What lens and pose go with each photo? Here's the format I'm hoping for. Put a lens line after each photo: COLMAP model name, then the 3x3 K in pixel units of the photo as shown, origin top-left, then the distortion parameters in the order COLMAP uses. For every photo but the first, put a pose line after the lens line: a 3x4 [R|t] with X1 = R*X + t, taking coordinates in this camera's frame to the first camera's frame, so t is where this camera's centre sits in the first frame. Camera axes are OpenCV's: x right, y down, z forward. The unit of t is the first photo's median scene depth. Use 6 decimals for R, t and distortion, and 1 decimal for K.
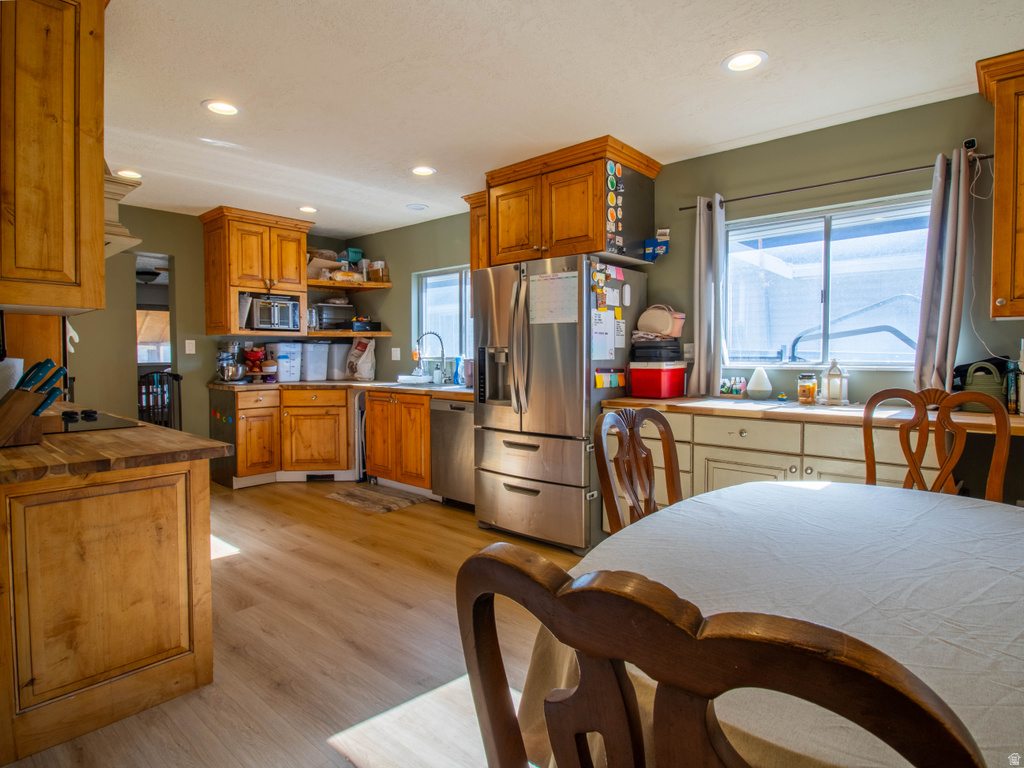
lens RADIAL K [[547.9, 0, 518.2], [0, 547.9, 374.6], [0, 0, 1]] dist [0.002051, -0.016591]
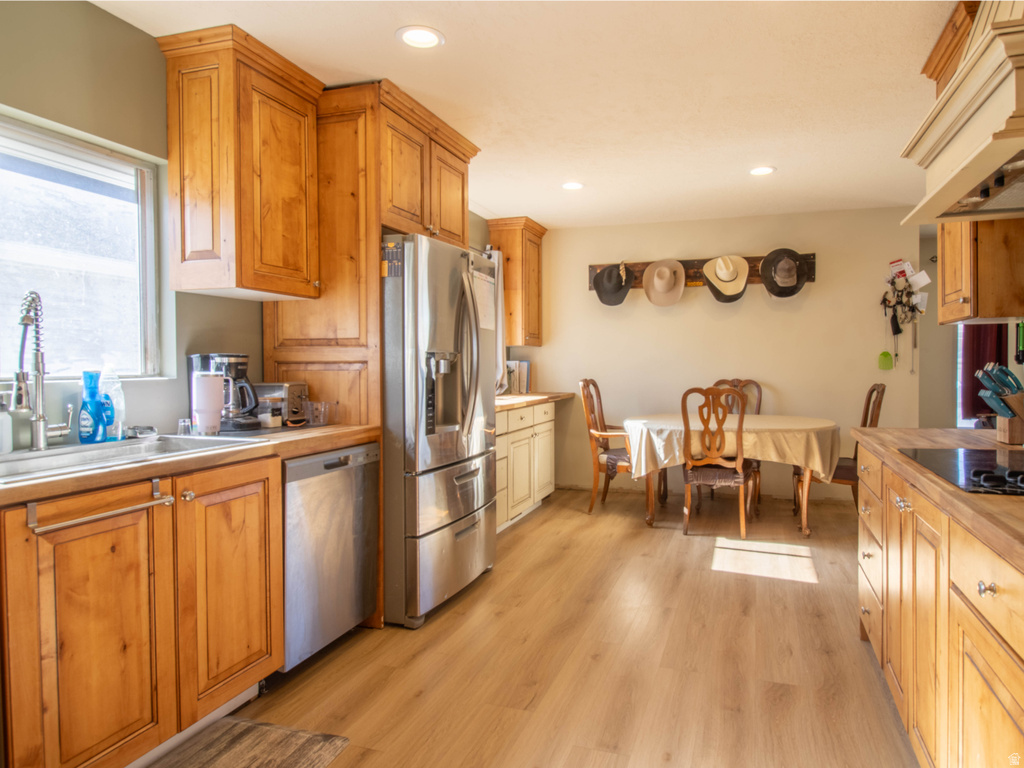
lens RADIAL K [[636.2, 0, 568.4], [0, 636.2, 375.0], [0, 0, 1]] dist [0.012743, -0.017004]
pose [[-0.413425, -0.012702, 0.910450, -0.622260], [0.037009, 0.998842, 0.030741, -0.028729], [-0.909786, 0.046404, -0.412476, 0.850500]]
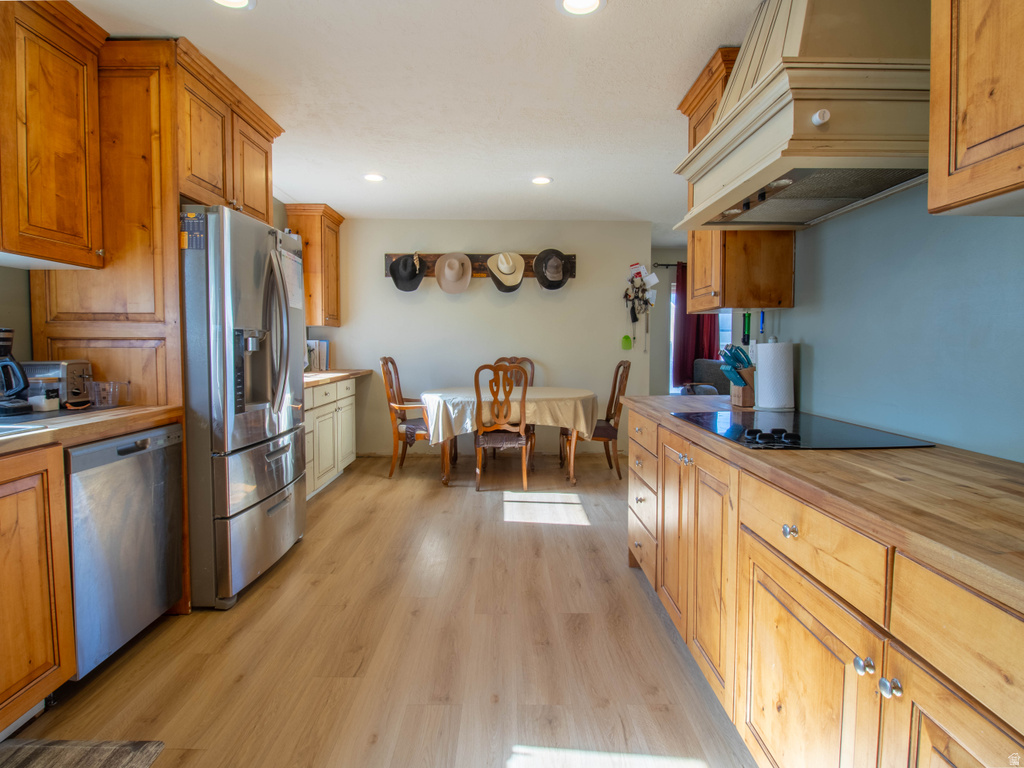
lens RADIAL K [[532.5, 0, 519.2], [0, 532.5, 372.8], [0, 0, 1]] dist [0.002797, -0.014018]
pose [[-0.669617, -0.039125, 0.741676, -0.563914], [0.024972, 0.996861, 0.075132, -0.027137], [-0.742287, 0.068830, -0.666538, 0.857566]]
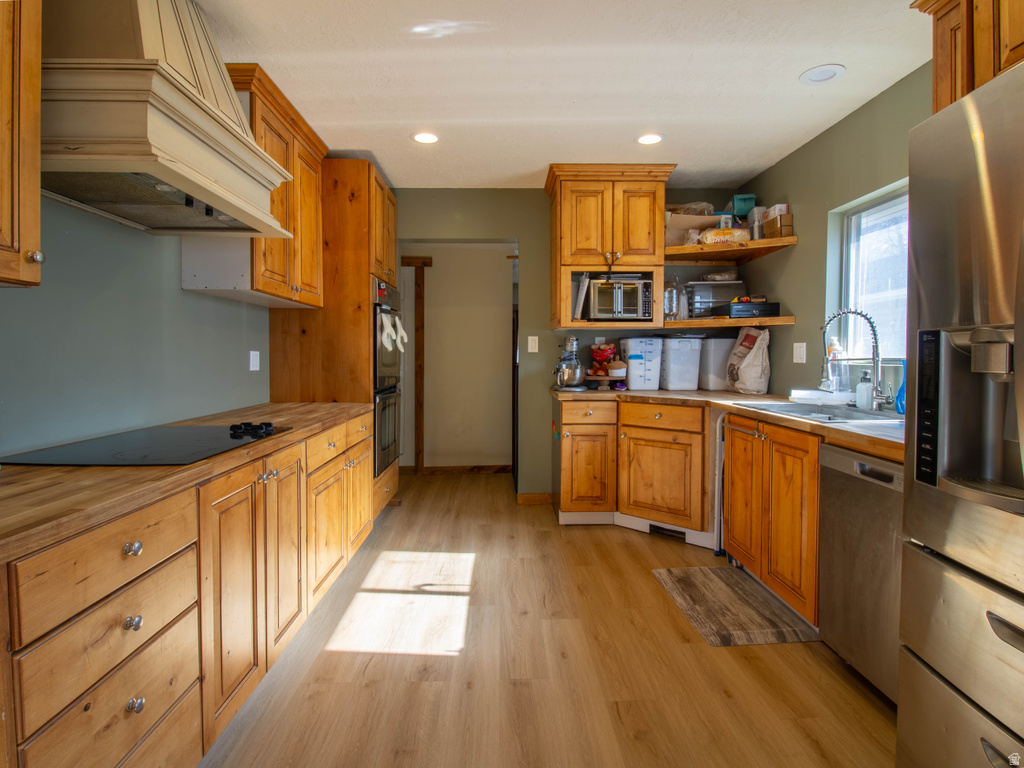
lens RADIAL K [[547.9, 0, 518.2], [0, 547.9, 374.6], [0, 0, 1]] dist [0.002051, -0.016591]
pose [[0.679580, 0.027229, -0.733096, 0.010009], [-0.028682, 0.999533, 0.010537, -0.011882], [0.733040, 0.013866, 0.680044, 0.400576]]
